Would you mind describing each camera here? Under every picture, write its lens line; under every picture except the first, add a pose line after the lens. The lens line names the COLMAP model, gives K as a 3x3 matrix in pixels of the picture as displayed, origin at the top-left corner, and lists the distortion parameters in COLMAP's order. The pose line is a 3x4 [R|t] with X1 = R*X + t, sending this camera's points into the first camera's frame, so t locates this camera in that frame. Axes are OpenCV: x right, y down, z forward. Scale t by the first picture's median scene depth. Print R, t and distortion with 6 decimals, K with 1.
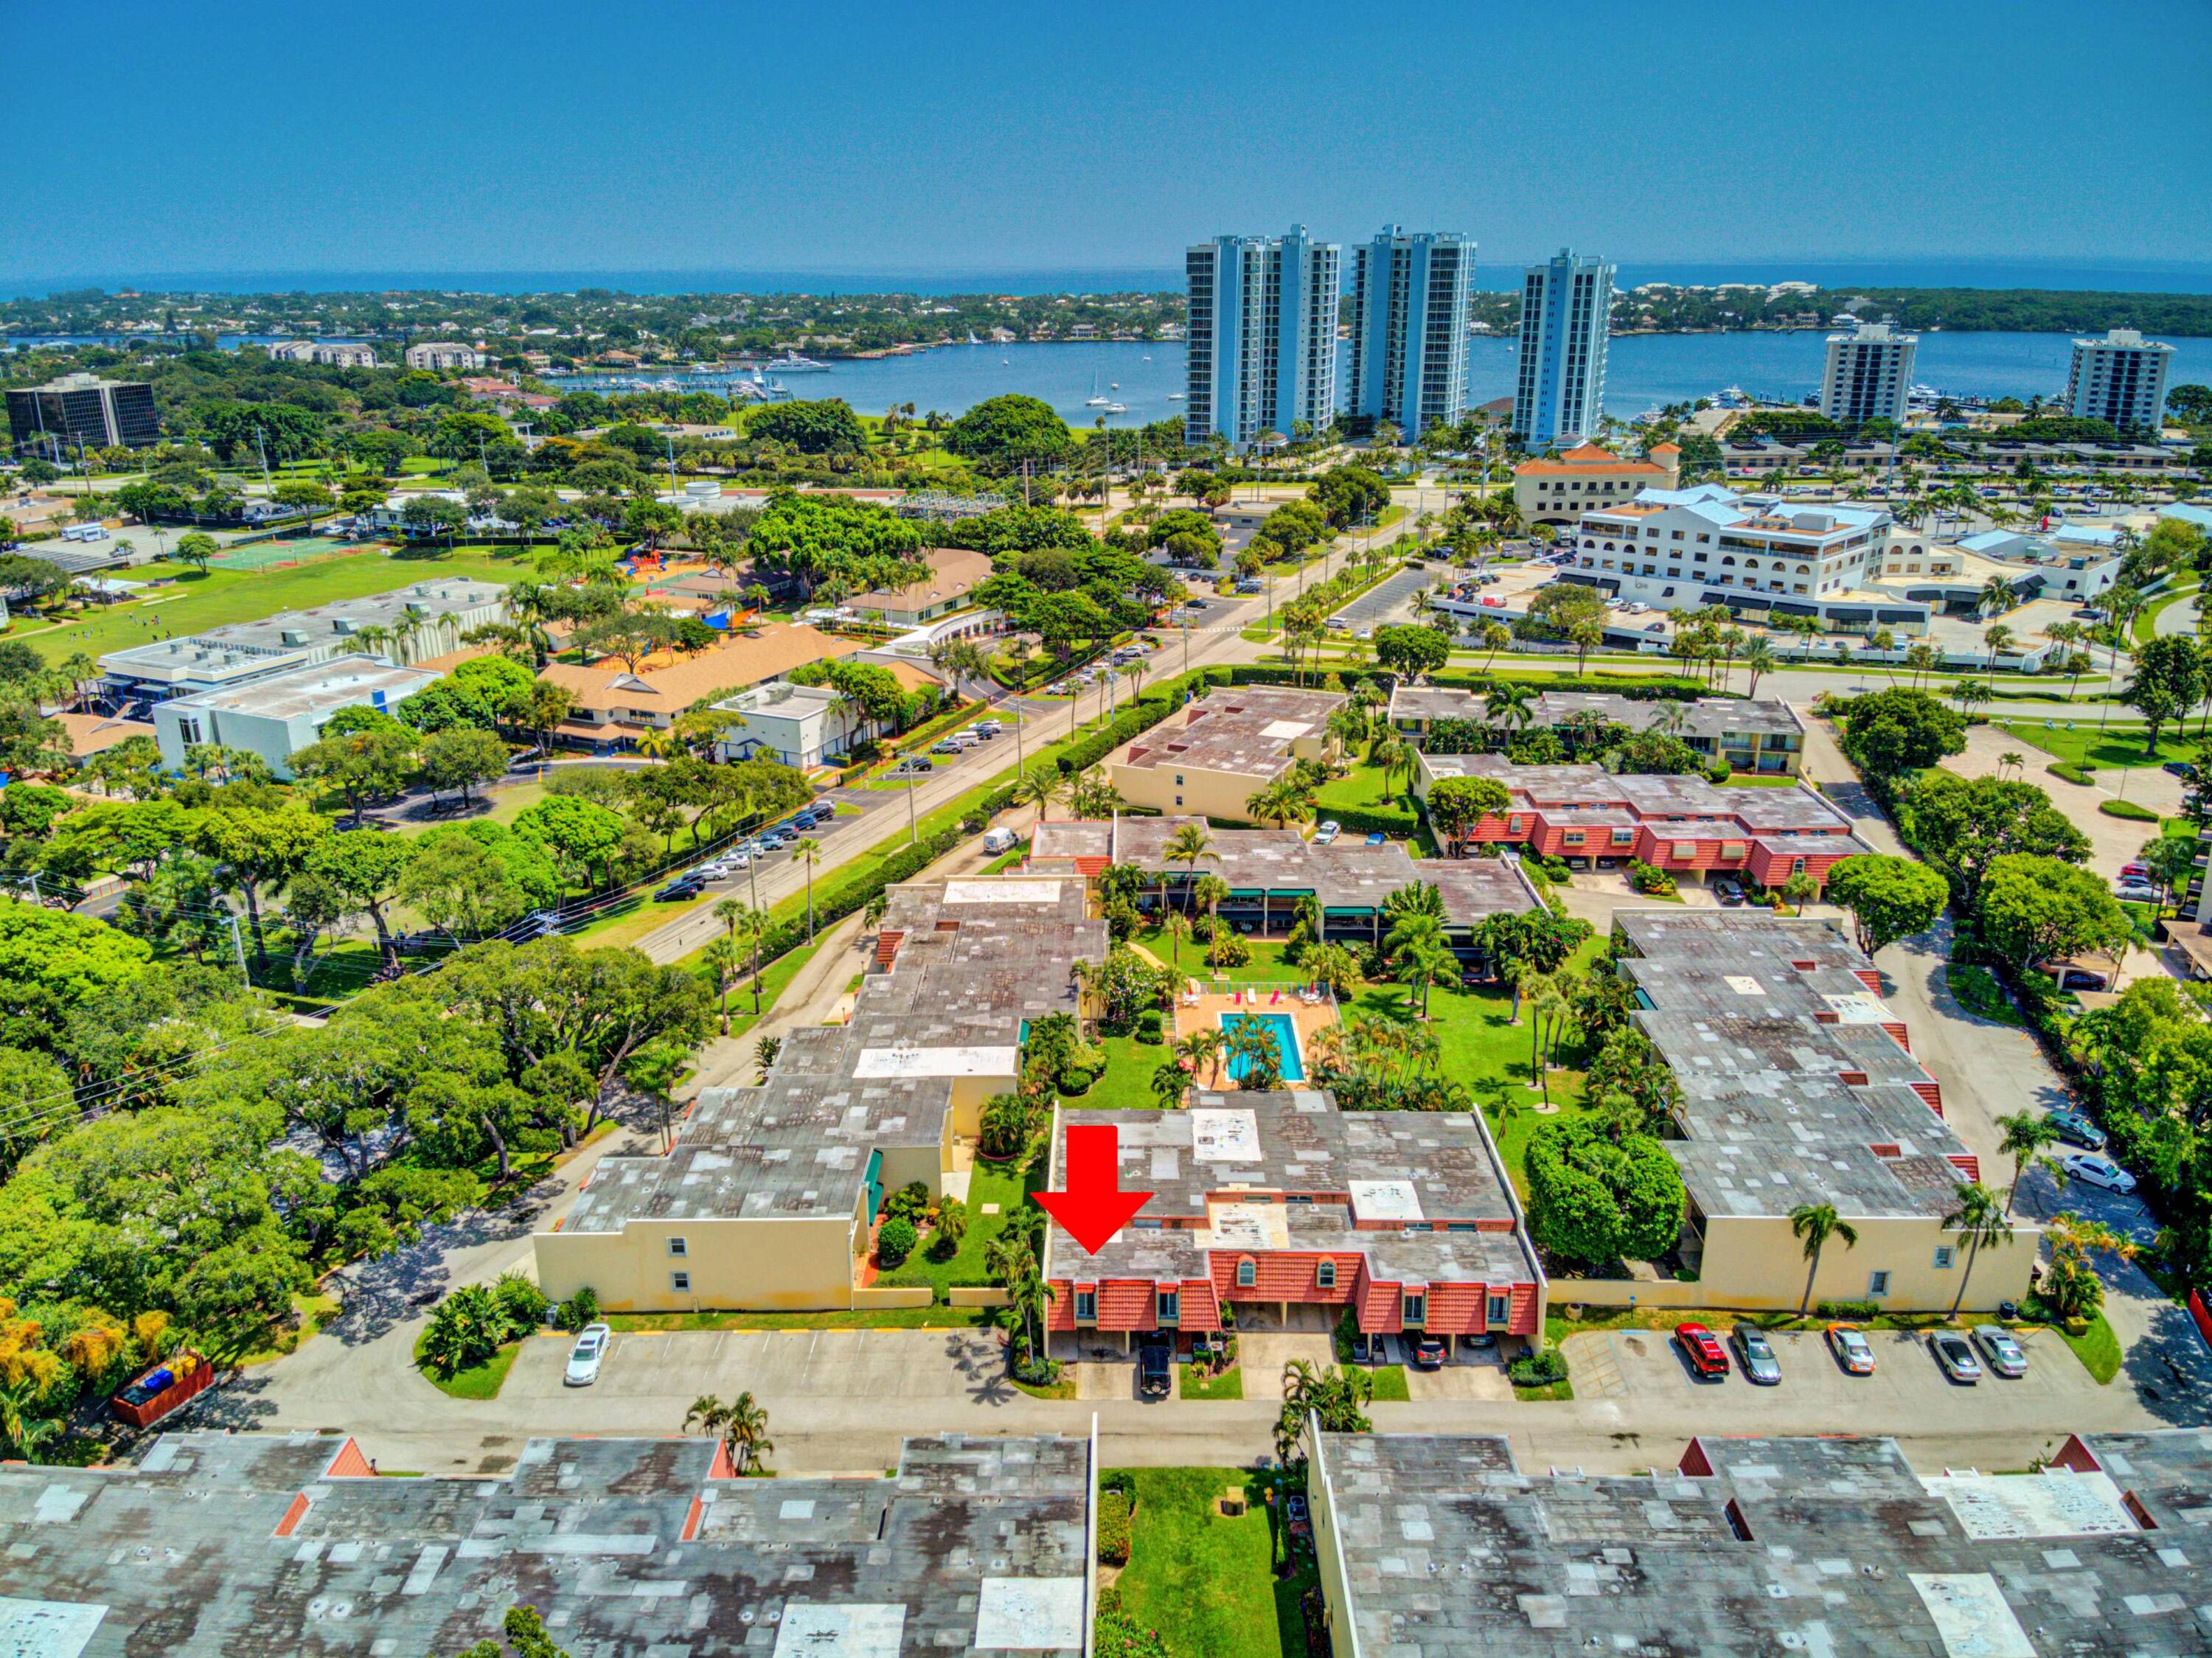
lens RADIAL K [[1587.7, 0, 1097.2], [0, 1587.7, 828.5], [0, 0, 1]] dist [0.133864, -0.208183]
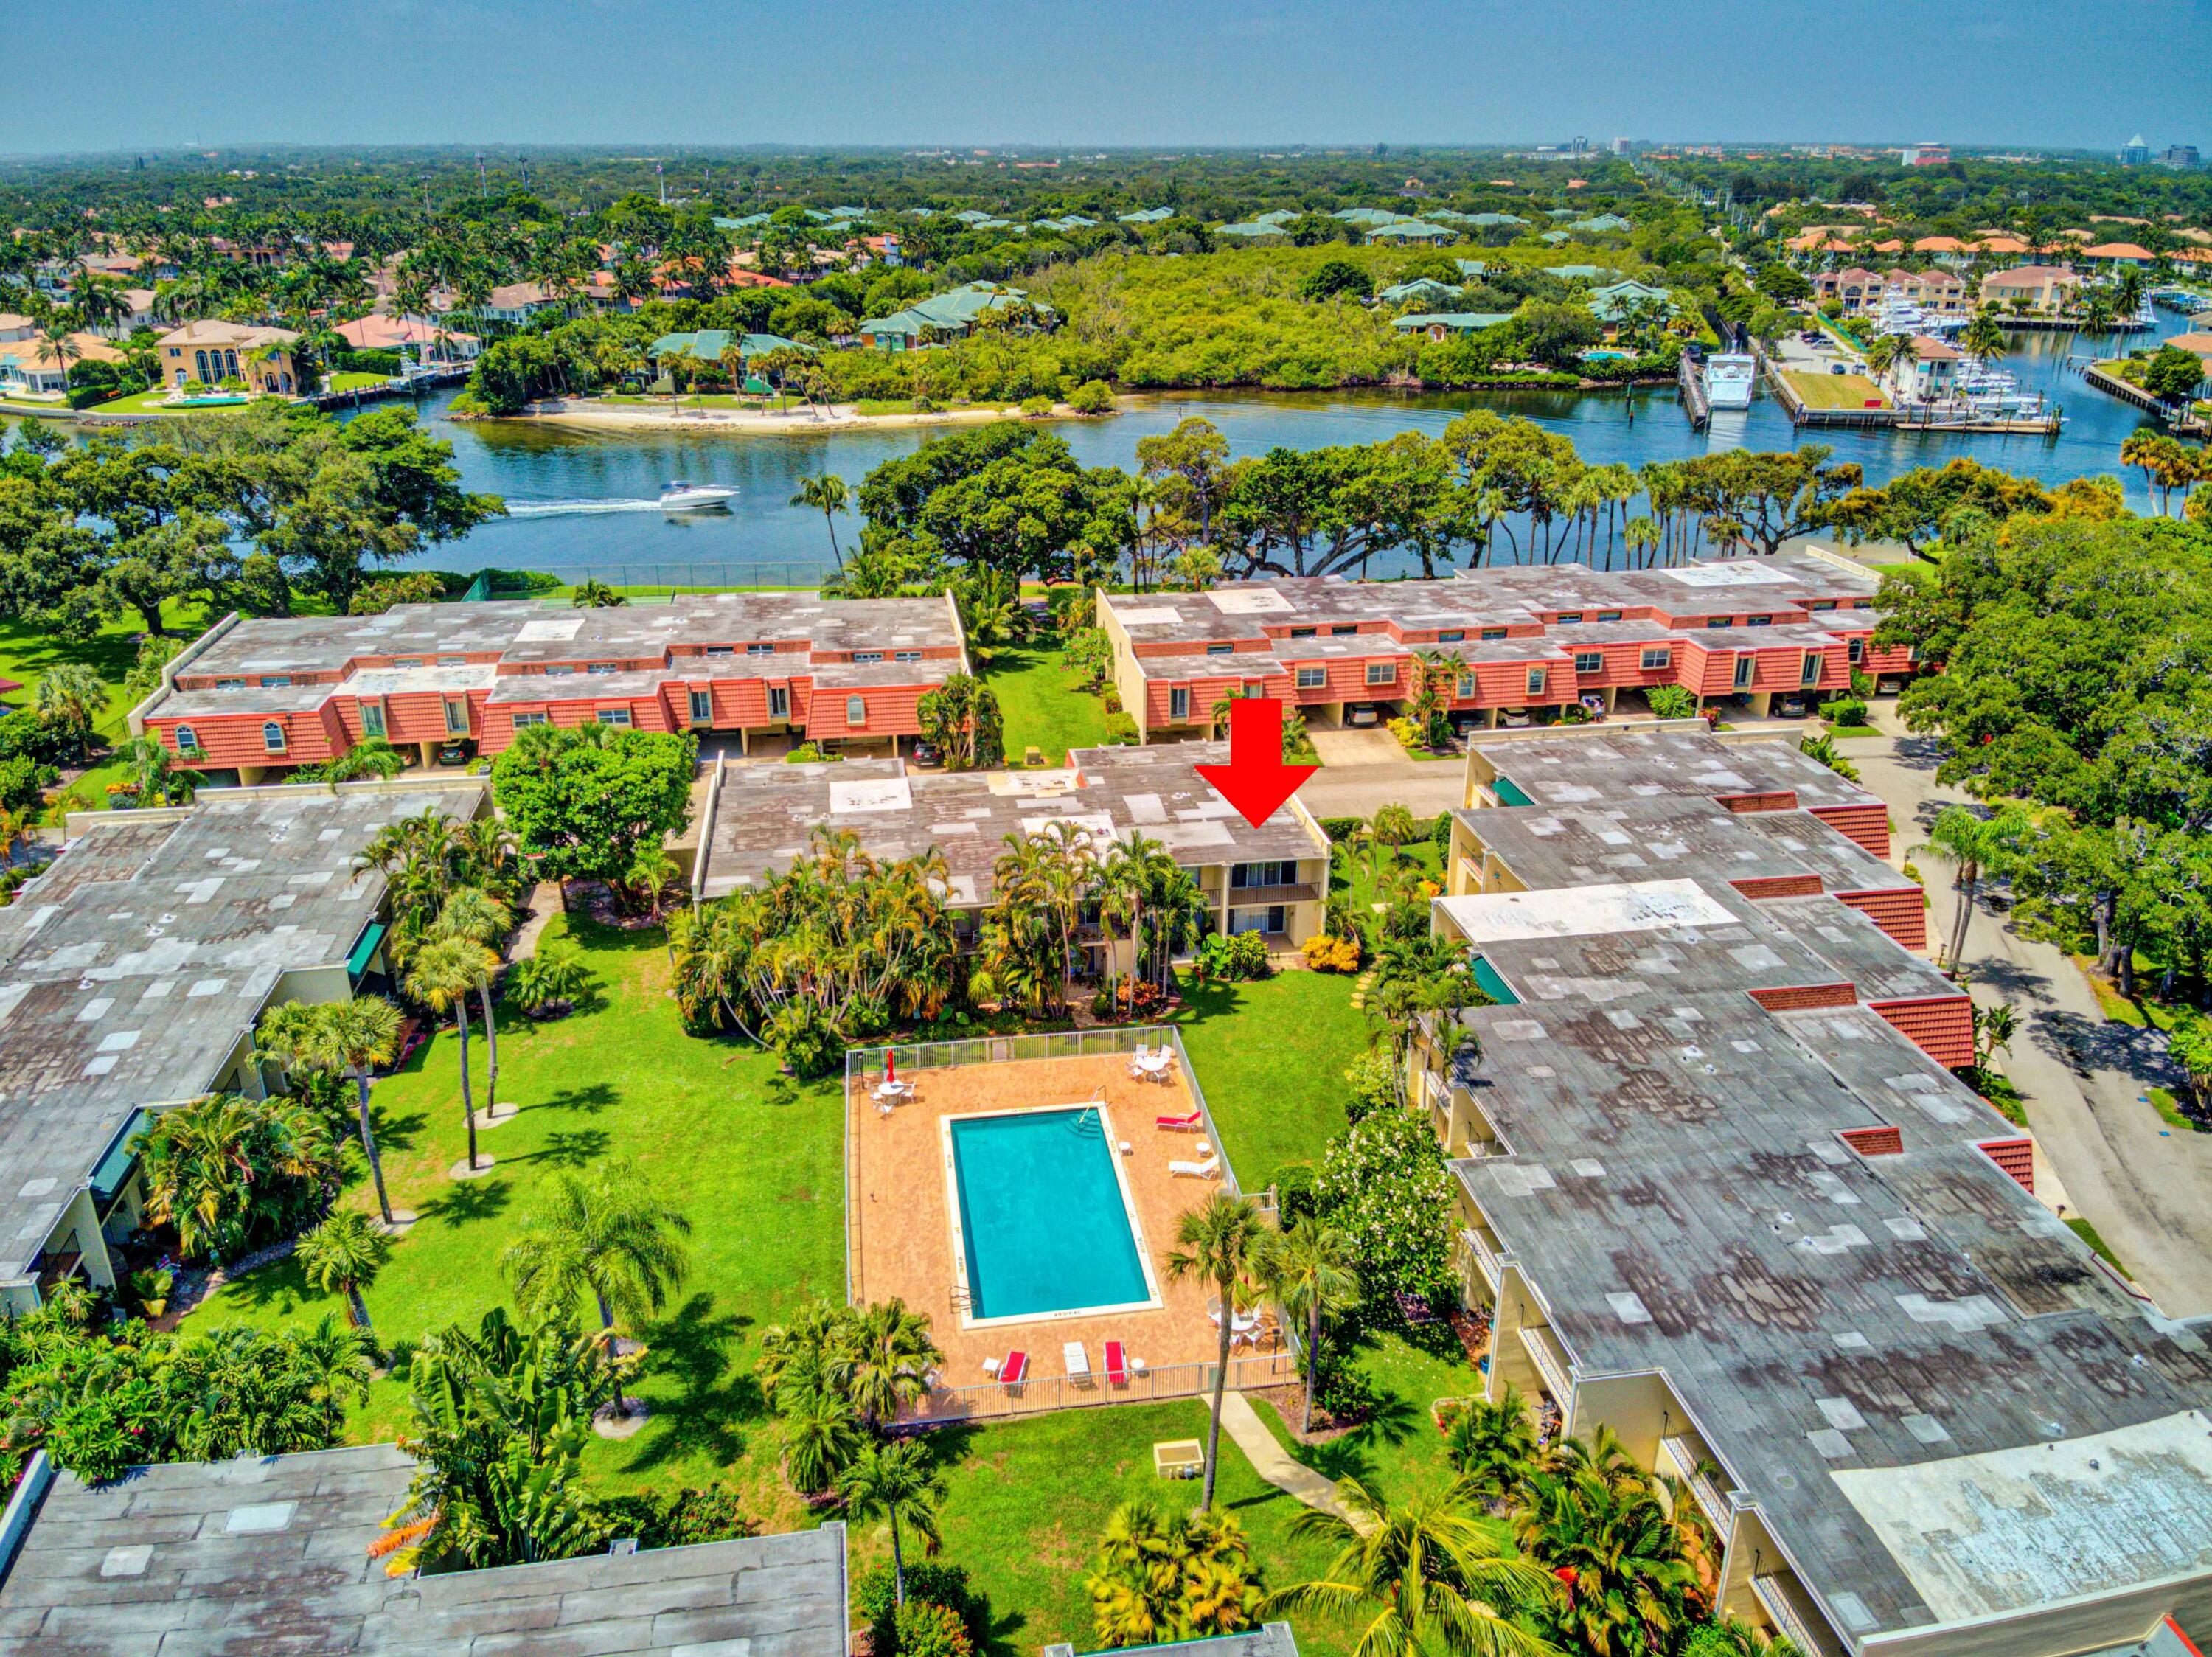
lens RADIAL K [[1602.7, 0, 1100.6], [0, 1602.7, 835.7], [0, 0, 1]] dist [0.132602, -0.206326]
pose [[-0.985141, 0.078197, -0.152913, 0.113022], [-0.045951, 0.737873, 0.673374, -0.183408], [0.165486, 0.670395, -0.723315, 0.962524]]
